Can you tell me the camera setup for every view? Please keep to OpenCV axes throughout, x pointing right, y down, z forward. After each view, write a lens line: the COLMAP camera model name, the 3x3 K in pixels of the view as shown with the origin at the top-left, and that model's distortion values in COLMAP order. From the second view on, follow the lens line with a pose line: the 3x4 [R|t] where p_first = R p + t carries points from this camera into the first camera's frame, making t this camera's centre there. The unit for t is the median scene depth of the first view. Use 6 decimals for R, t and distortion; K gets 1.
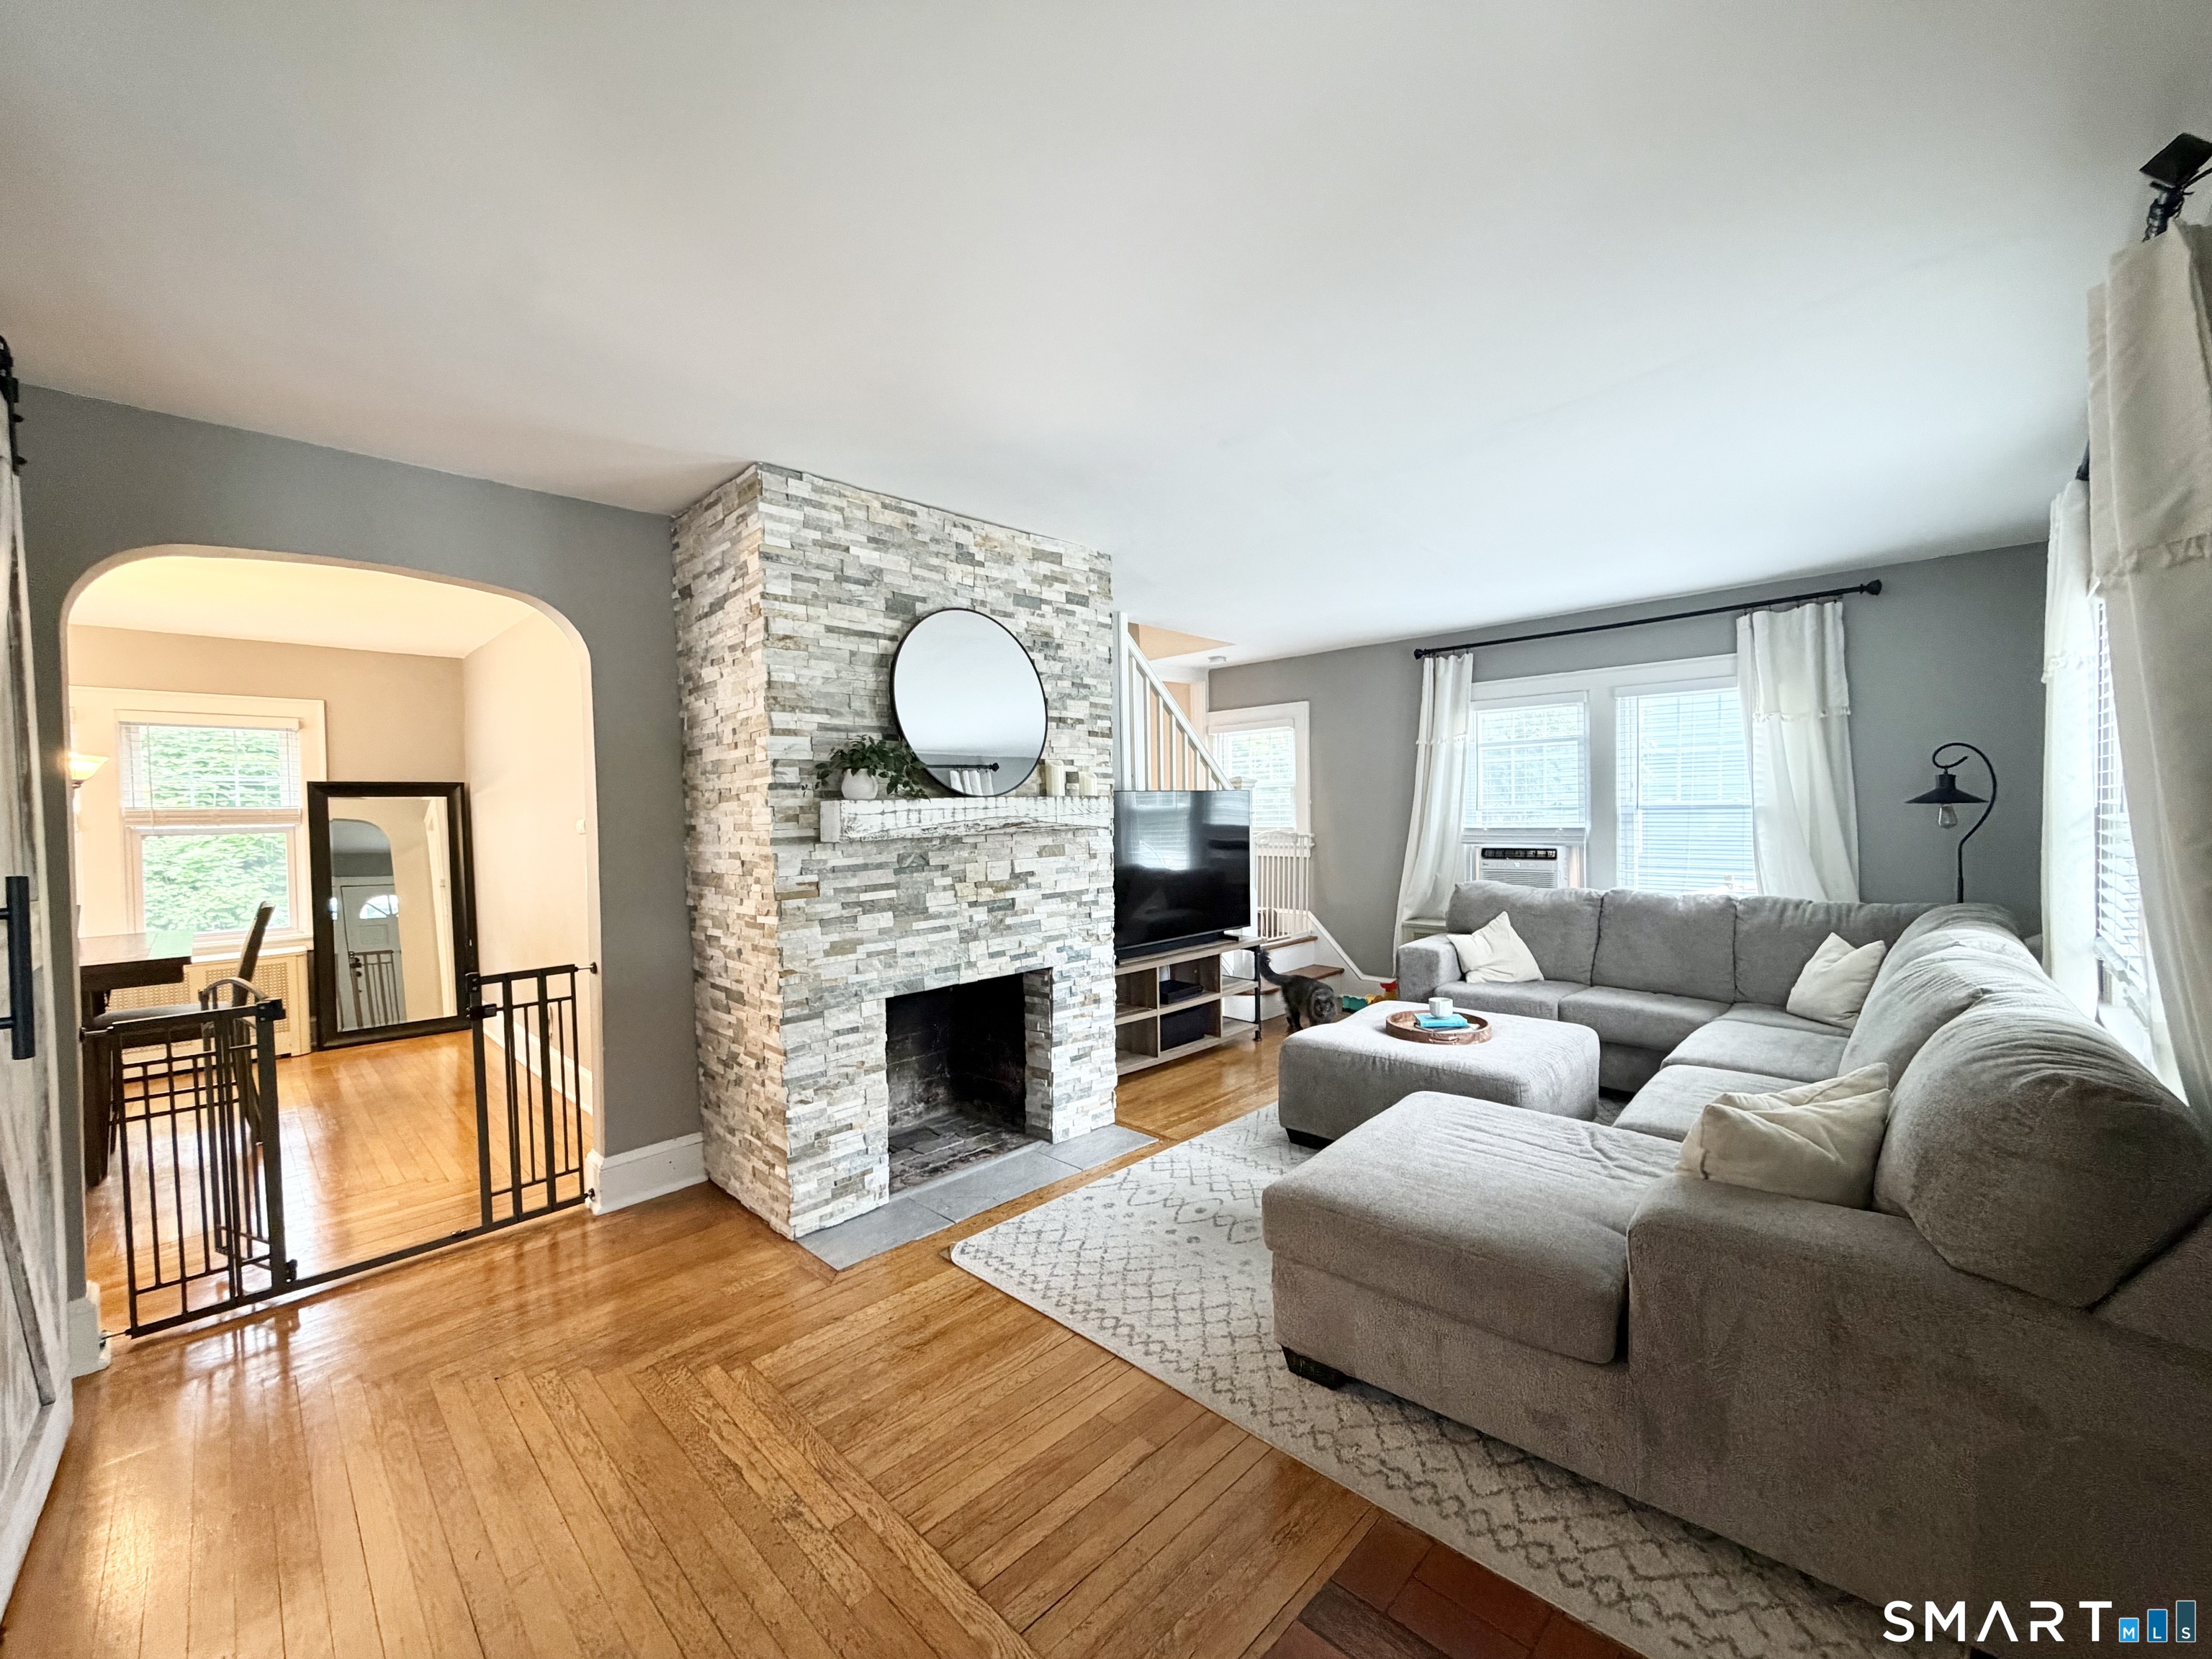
lens RADIAL K [[892.5, 0, 1107.3], [0, 892.5, 834.5], [0, 0, 1]] dist [0.001118, 0.000084]
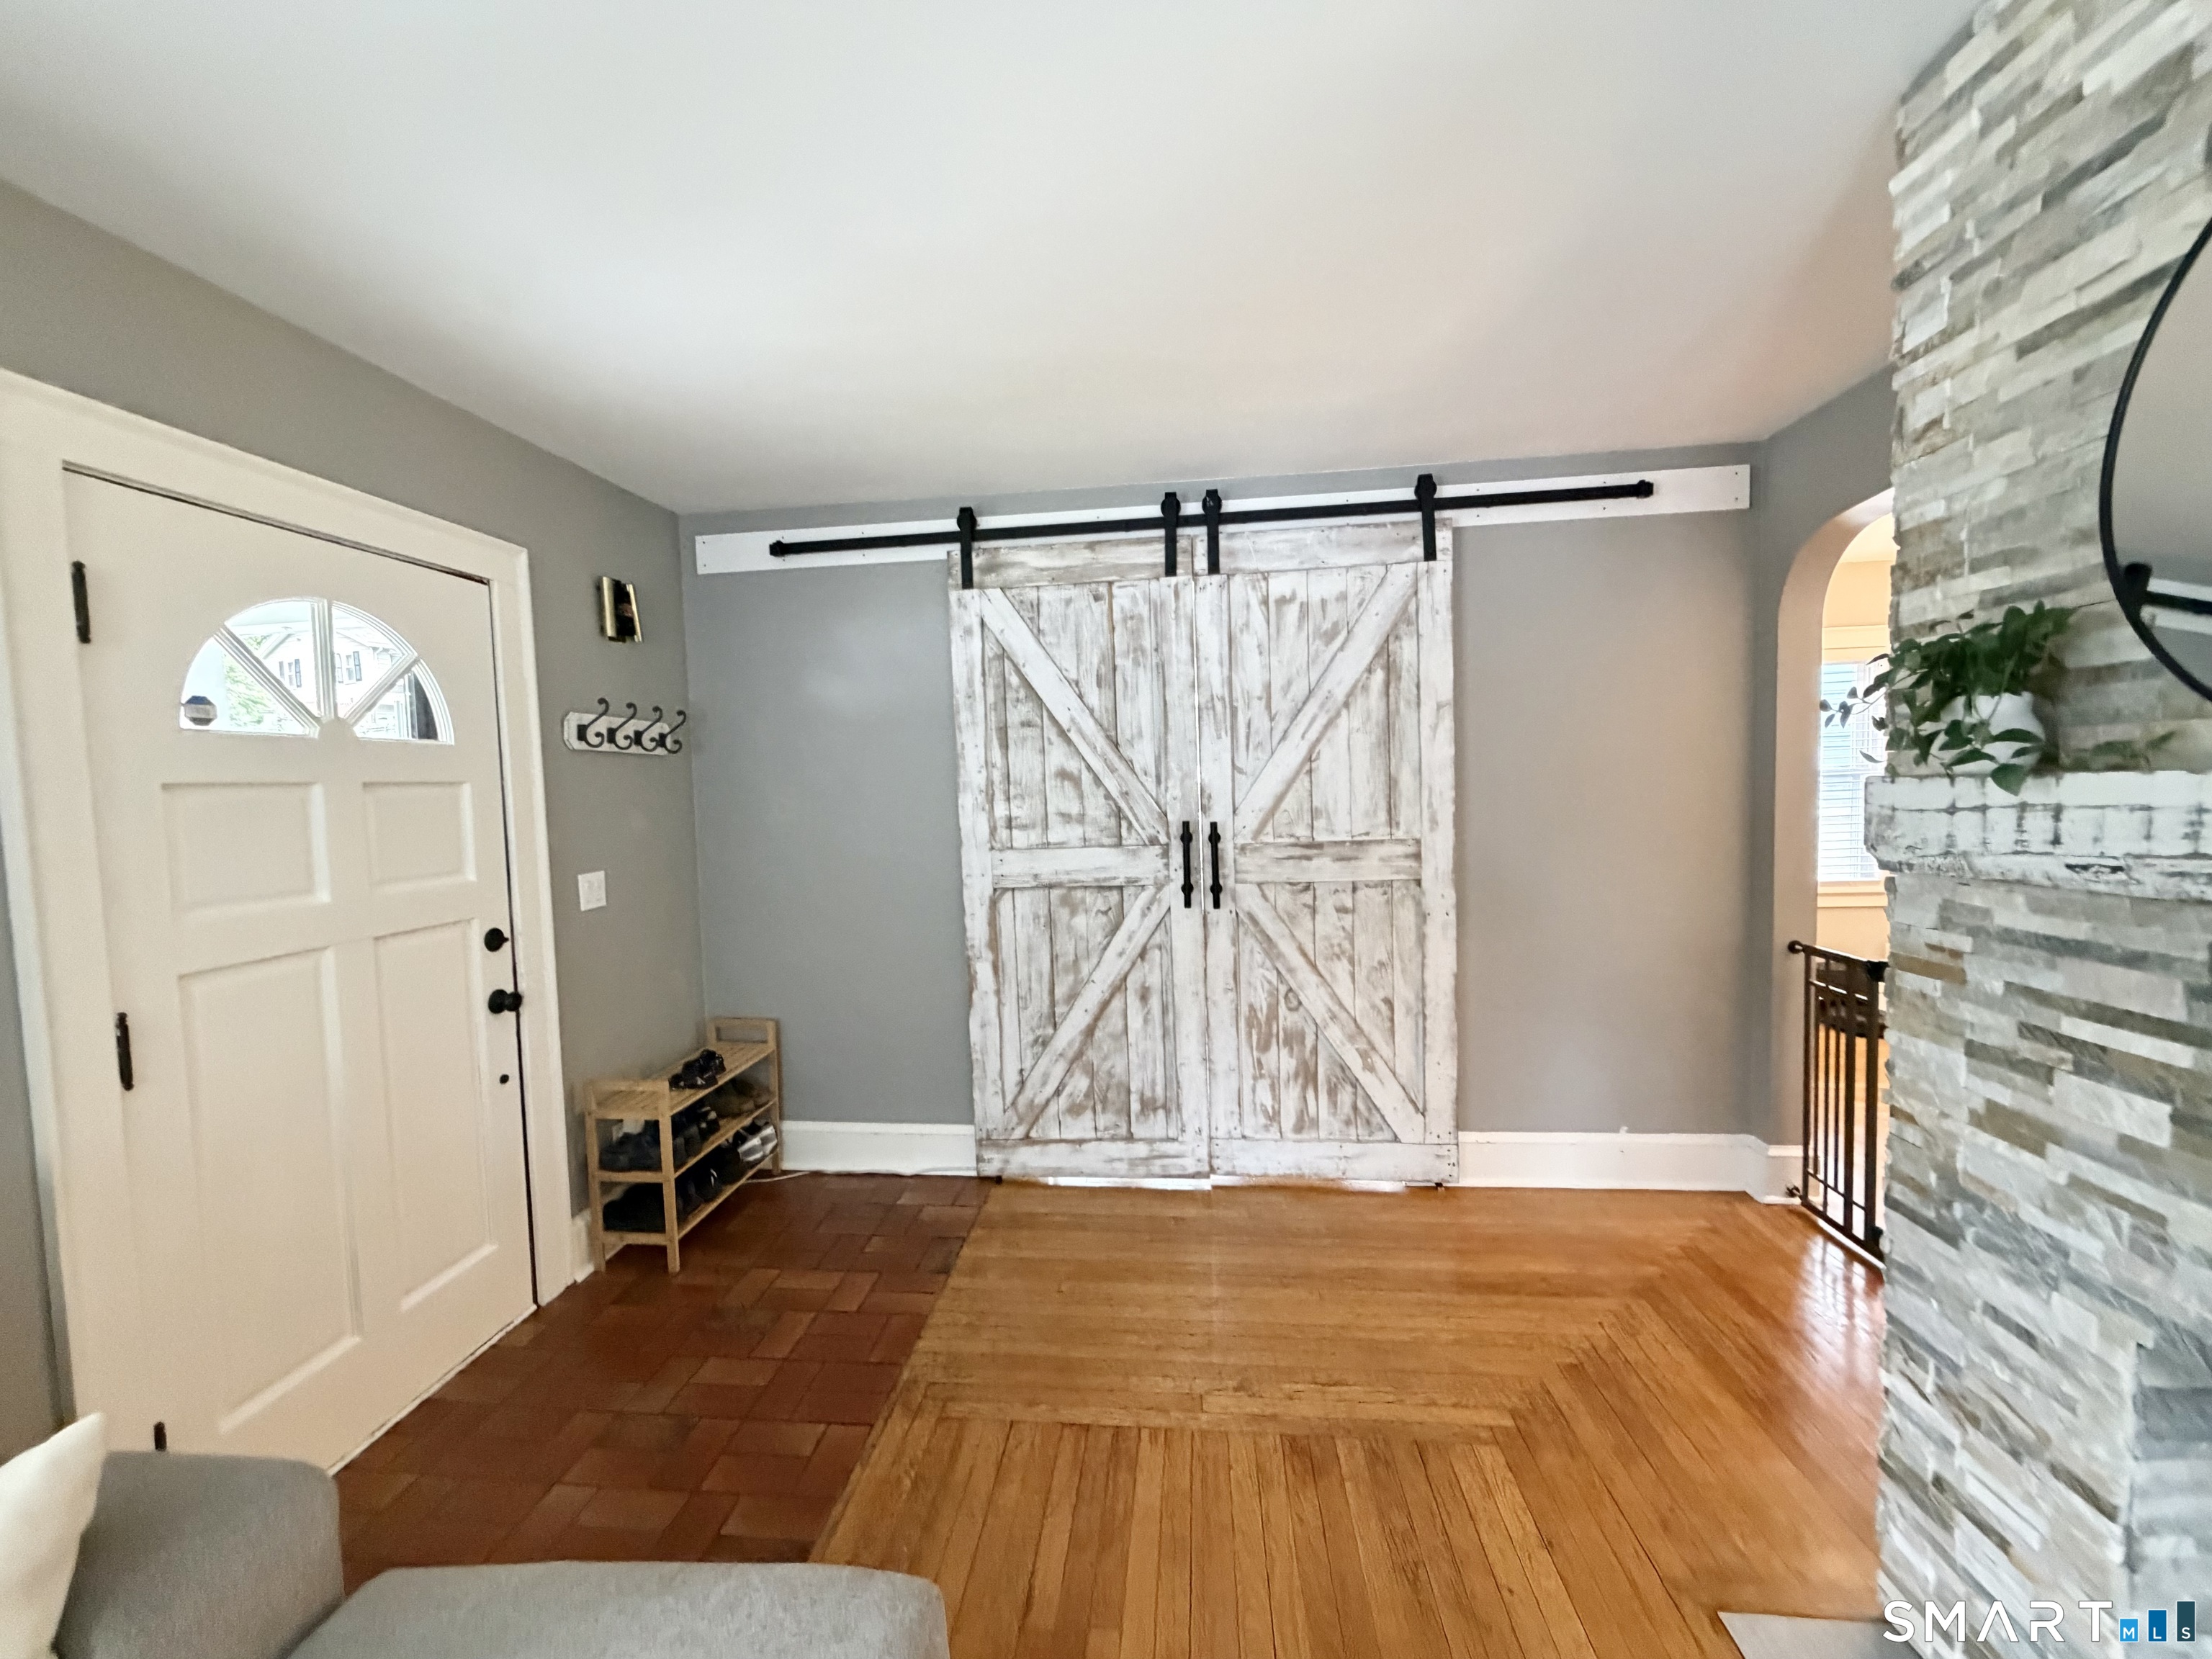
lens RADIAL K [[892.5, 0, 1107.3], [0, 892.5, 834.5], [0, 0, 1]] dist [0.001118, 0.000084]
pose [[-0.784370, 0.080976, -0.614986, 0.278332], [0.028097, 0.995063, 0.095186, -0.059926], [0.619657, 0.057382, -0.782772, 1.059228]]
